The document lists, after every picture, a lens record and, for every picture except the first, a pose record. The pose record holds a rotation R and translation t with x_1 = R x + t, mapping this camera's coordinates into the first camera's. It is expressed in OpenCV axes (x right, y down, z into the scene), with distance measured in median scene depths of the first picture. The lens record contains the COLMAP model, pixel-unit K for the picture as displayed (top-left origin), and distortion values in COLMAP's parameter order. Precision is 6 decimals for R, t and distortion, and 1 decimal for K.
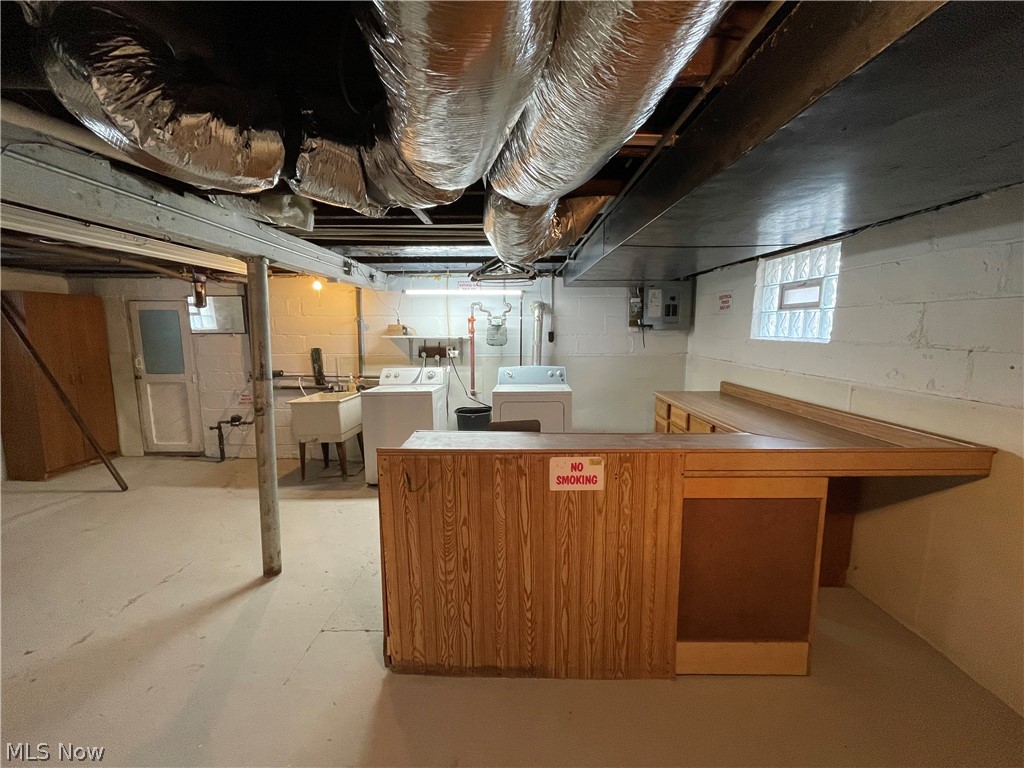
lens RADIAL K [[426.3, 0, 513.3], [0, 426.3, 384.4], [0, 0, 1]] dist [-0.002135, -0.000092]
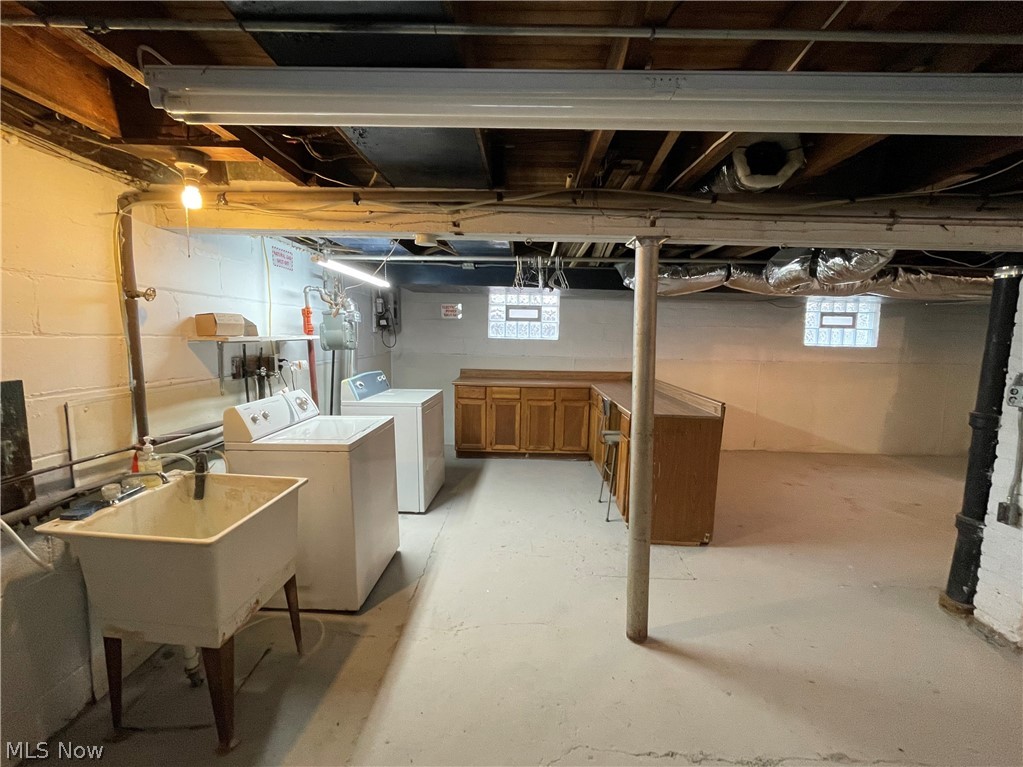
lens RADIAL K [[425.8, 0, 512.7], [0, 425.8, 383.9], [0, 0, 1]] dist [-0.002135, -0.000092]
pose [[0.007123, -0.111524, 0.993736, -0.830938], [0.116583, 0.987077, 0.109941, -0.083962], [-0.993155, 0.115070, 0.020033, 0.746824]]
